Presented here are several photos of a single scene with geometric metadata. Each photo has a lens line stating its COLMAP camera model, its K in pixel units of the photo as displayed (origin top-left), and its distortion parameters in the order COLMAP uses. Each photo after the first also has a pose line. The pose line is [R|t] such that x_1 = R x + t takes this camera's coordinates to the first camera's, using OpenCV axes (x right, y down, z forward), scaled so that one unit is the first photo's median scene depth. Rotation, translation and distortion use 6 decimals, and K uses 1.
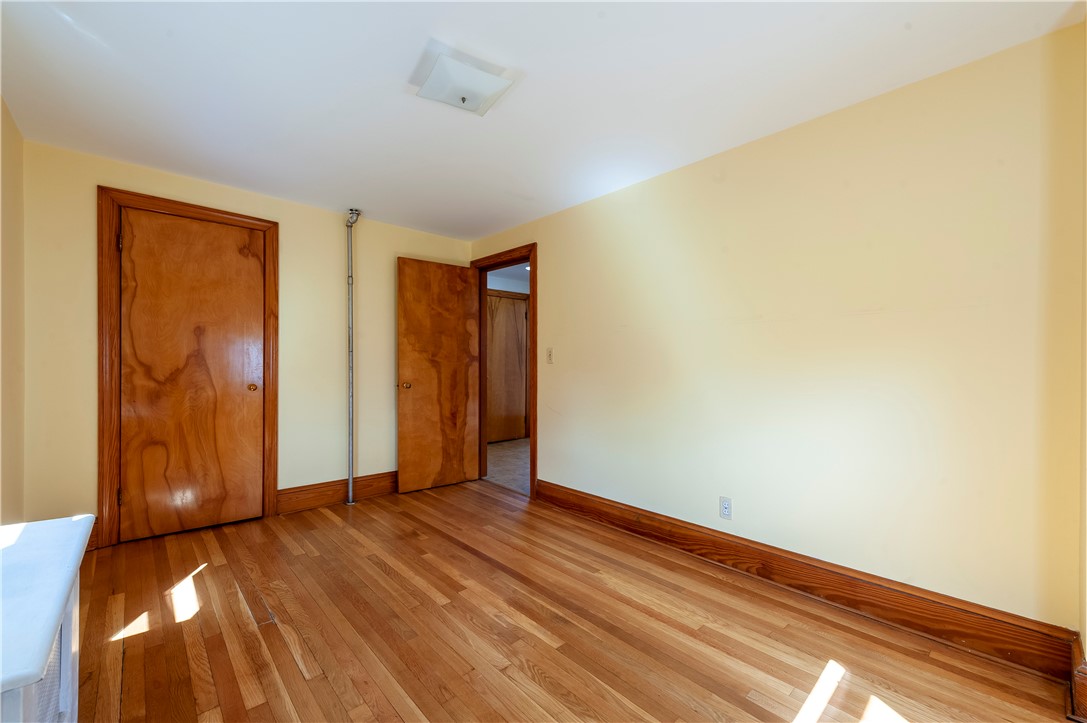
lens RADIAL K [[445.6, 0, 543.5], [0, 445.6, 361.5], [0, 0, 1]] dist [0.019925, -0.000233]
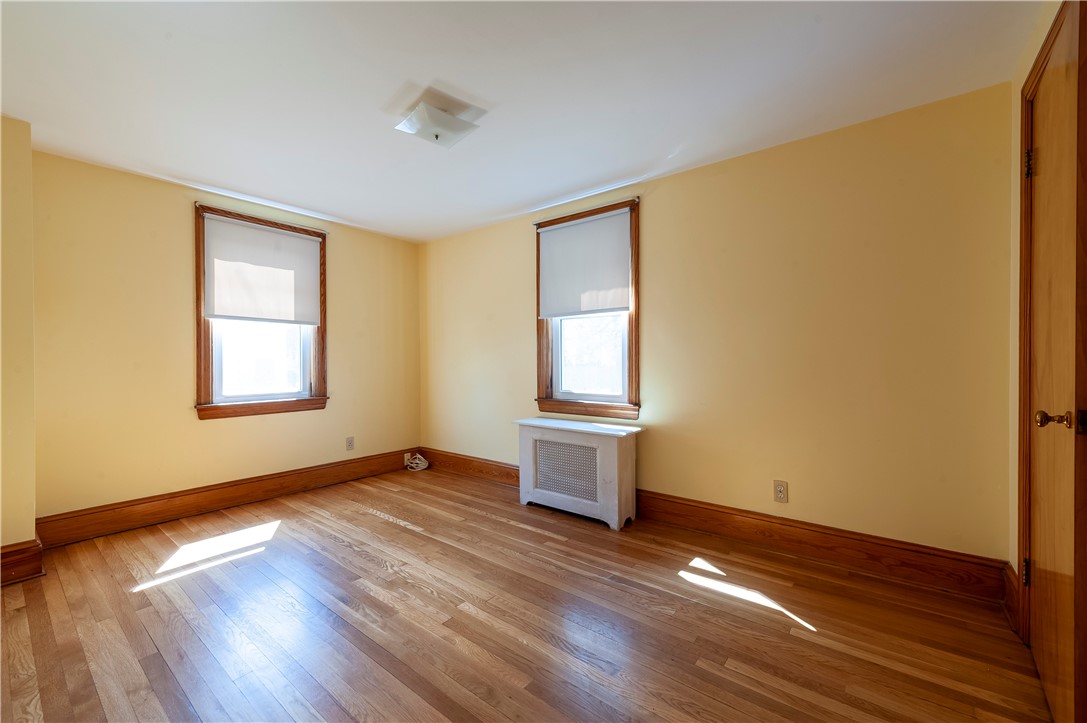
lens RADIAL K [[445.6, 0, 543.5], [0, 445.6, 361.5], [0, 0, 1]] dist [0.019925, -0.000233]
pose [[-0.987905, 0.001166, -0.155055, -0.241834], [0.001174, 0.999999, 0.000041, 0.015297], [0.155055, -0.000142, -0.987906, 1.969005]]
